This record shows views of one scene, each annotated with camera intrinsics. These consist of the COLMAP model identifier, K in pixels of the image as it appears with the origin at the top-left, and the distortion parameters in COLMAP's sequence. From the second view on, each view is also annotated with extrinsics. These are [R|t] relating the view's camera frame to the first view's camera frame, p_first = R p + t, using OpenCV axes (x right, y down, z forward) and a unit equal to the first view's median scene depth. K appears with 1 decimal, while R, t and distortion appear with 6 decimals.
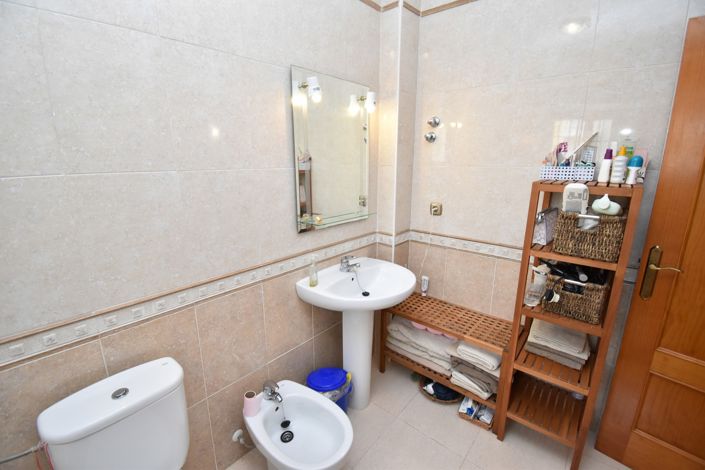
lens RADIAL K [[309.3, 0, 354.9], [0, 309.3, 234.1], [0, 0, 1]] dist [0.021666, -0.026776]
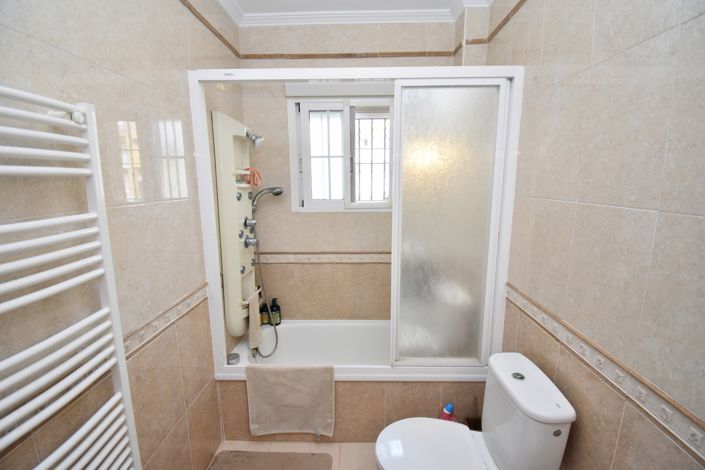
lens RADIAL K [[309.3, 0, 354.9], [0, 309.3, 234.1], [0, 0, 1]] dist [0.021666, -0.026776]
pose [[-0.778553, 0.109941, -0.617875, 0.411790], [-0.147479, 0.924914, 0.350405, -0.317341], [0.610005, 0.363933, -0.703880, 1.165867]]
